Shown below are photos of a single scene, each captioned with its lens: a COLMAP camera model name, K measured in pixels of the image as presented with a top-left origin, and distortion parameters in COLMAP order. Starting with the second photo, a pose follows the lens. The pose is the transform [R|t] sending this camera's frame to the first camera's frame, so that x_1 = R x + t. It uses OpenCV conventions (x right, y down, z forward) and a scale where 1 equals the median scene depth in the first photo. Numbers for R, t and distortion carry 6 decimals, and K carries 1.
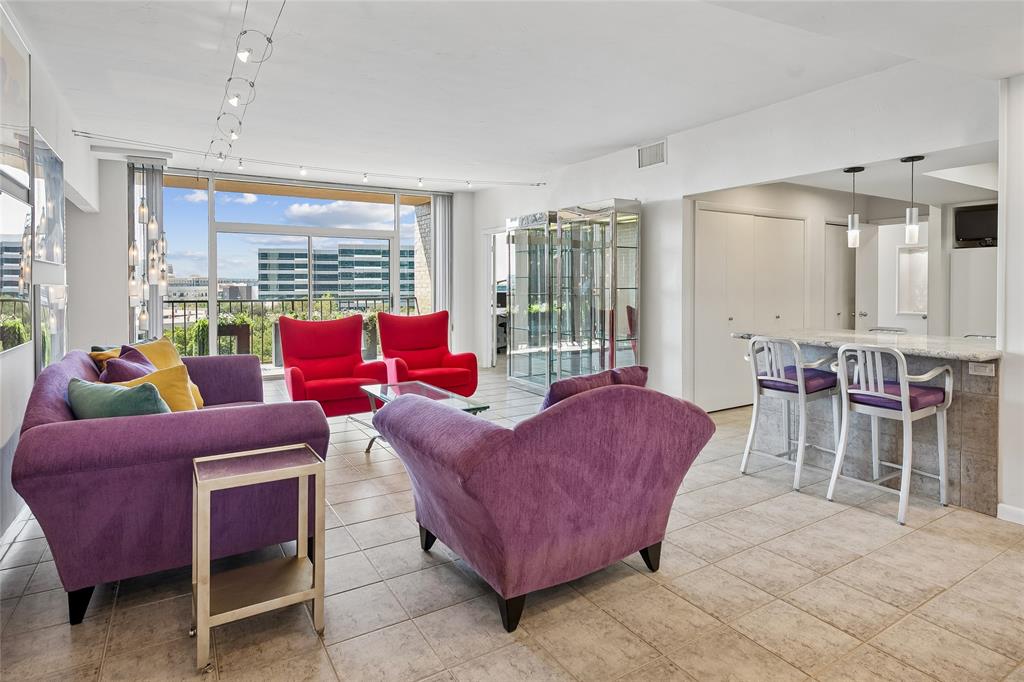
lens RADIAL K [[552.9, 0, 512.0], [0, 552.9, 341.0], [0, 0, 1]] dist [-0.001299, -0.000255]
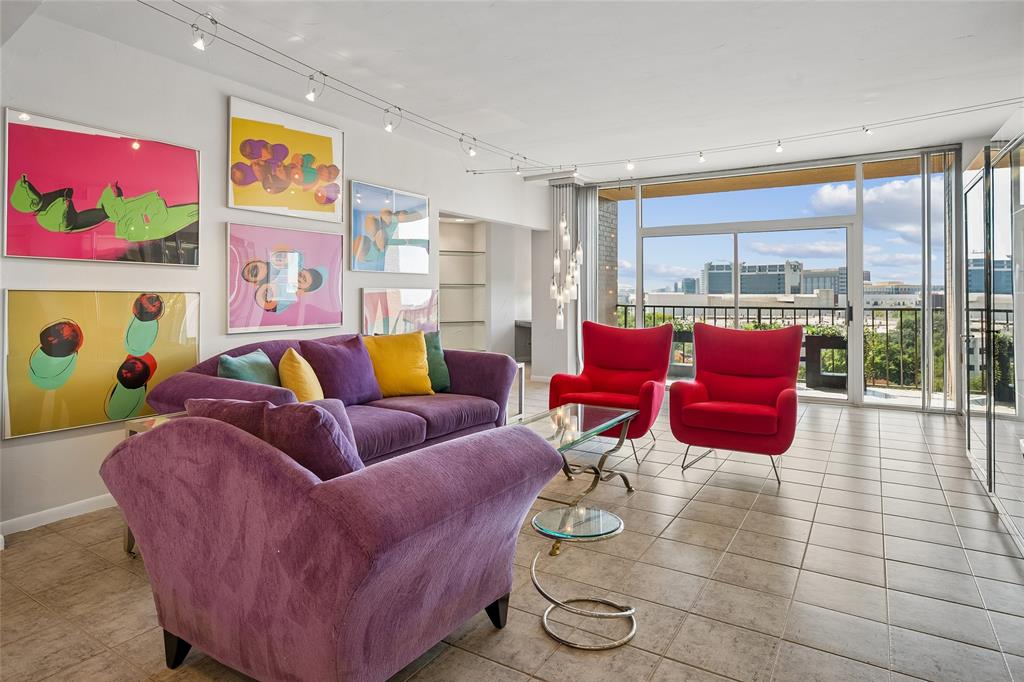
lens RADIAL K [[603.7, 0, 512.0], [0, 603.7, 341.0], [0, 0, 1]] dist [-0.001377, -0.000336]
pose [[0.468485, 0.068076, -0.880845, 0.338234], [-0.086572, 0.995766, 0.030913, -0.023779], [0.879219, 0.061774, 0.472395, 0.283926]]
